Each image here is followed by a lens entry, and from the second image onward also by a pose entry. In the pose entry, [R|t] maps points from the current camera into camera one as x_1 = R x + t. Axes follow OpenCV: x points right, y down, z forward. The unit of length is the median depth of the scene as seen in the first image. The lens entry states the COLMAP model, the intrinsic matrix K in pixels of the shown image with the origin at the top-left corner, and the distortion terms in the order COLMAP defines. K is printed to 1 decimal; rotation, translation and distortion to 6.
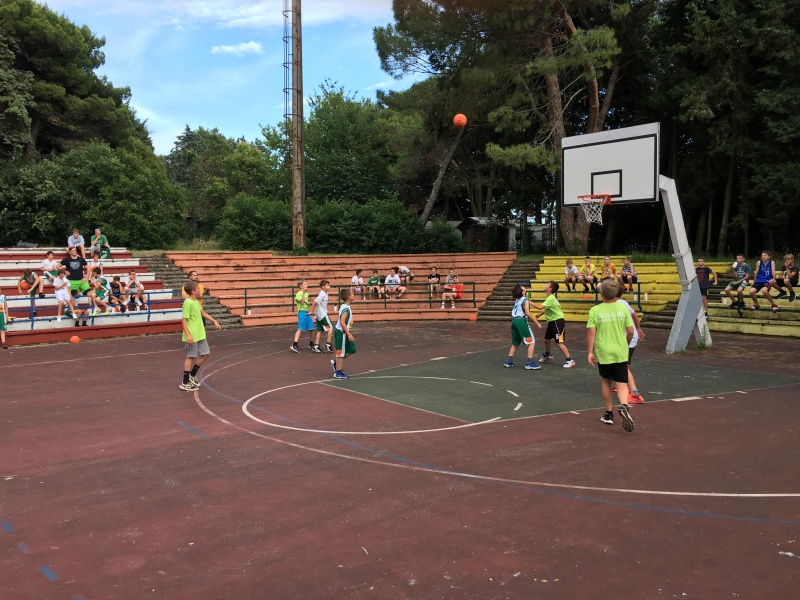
lens RADIAL K [[680.1, 0, 398.1], [0, 680.1, 299.0], [0, 0, 1]] dist [0.081372, -0.113894]
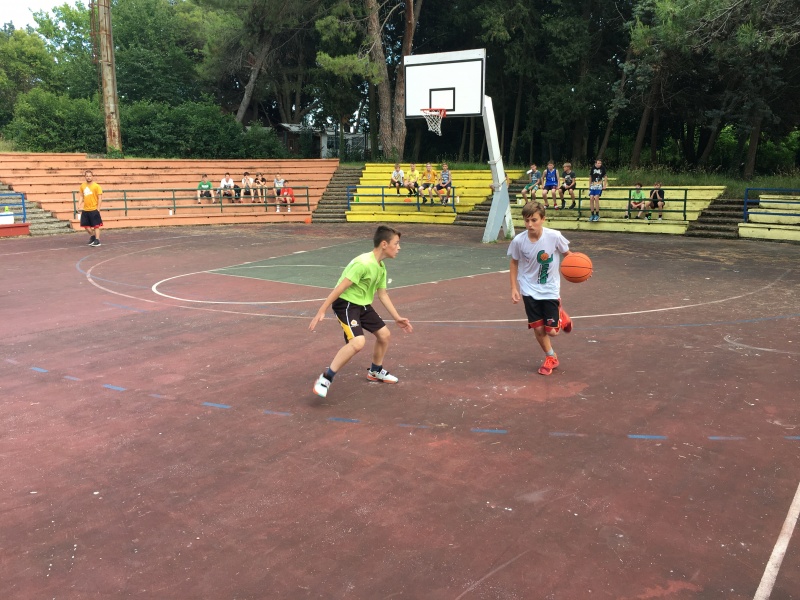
lens RADIAL K [[679.1, 0, 398.5], [0, 679.1, 302.5], [0, 0, 1]] dist [0.080067, -0.113857]
pose [[0.956633, -0.046873, 0.287501, -0.063314], [0.007577, 0.990639, 0.136298, 0.009737], [-0.291198, -0.128209, 0.948033, -0.073519]]
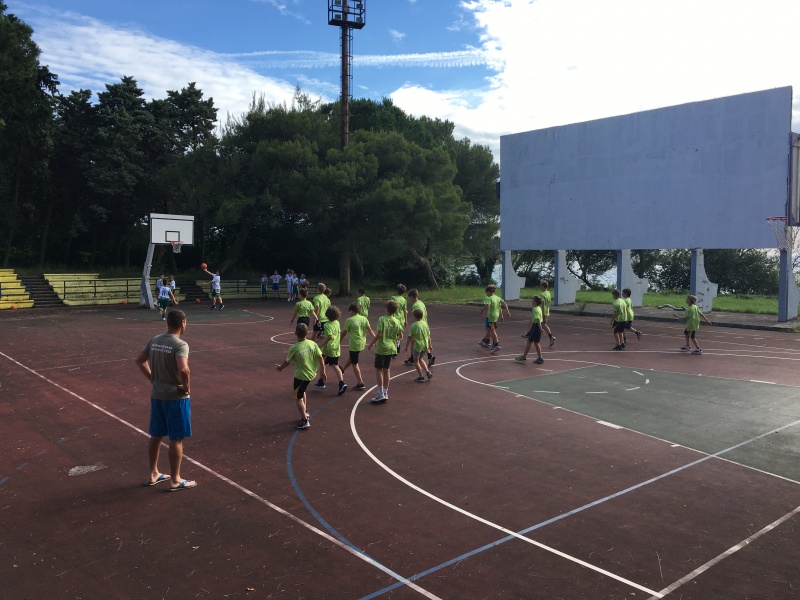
lens RADIAL K [[680.9, 0, 398.3], [0, 680.9, 297.7], [0, 0, 1]] dist [0.082307, -0.117665]
pose [[-0.060651, -0.044876, 0.997150, -1.086652], [0.057678, 0.997162, 0.048385, -0.011463], [-0.996491, 0.060448, -0.057890, 0.180026]]
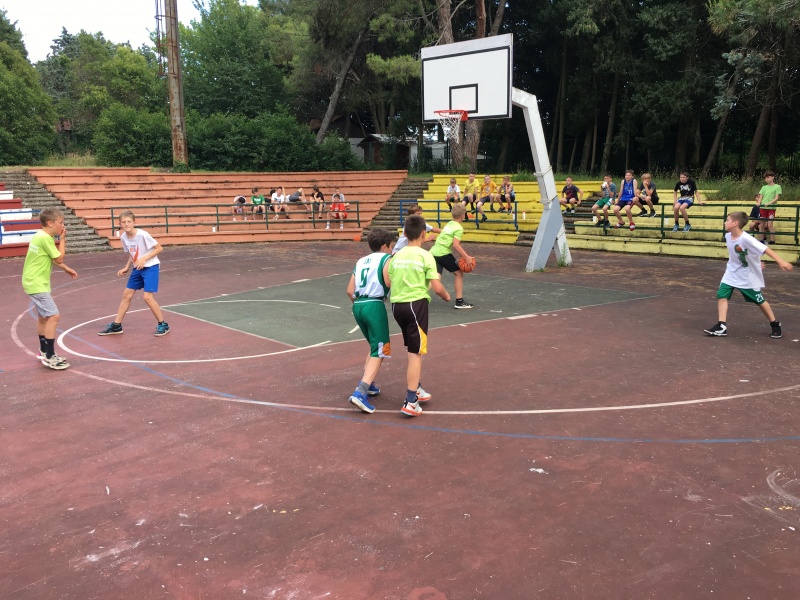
lens RADIAL K [[679.1, 0, 398.5], [0, 679.1, 302.5], [0, 0, 1]] dist [0.080067, -0.113857]
pose [[0.992521, -0.019799, 0.120455, 0.044985], [0.004962, 0.992487, 0.122247, -0.000041], [-0.121970, -0.120735, 0.985163, 0.011149]]
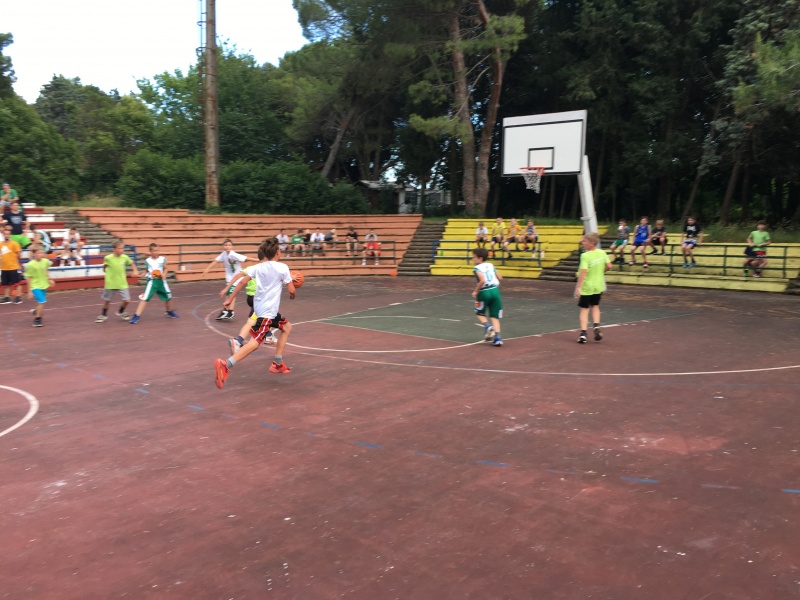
lens RADIAL K [[677.5, 0, 398.0], [0, 677.5, 312.0], [0, 0, 1]] dist [0.074372, -0.117612]
pose [[0.980646, -0.012377, 0.195396, -0.092910], [-0.001865, 0.997364, 0.072536, 0.009283], [-0.195778, -0.071496, 0.978038, -0.079955]]
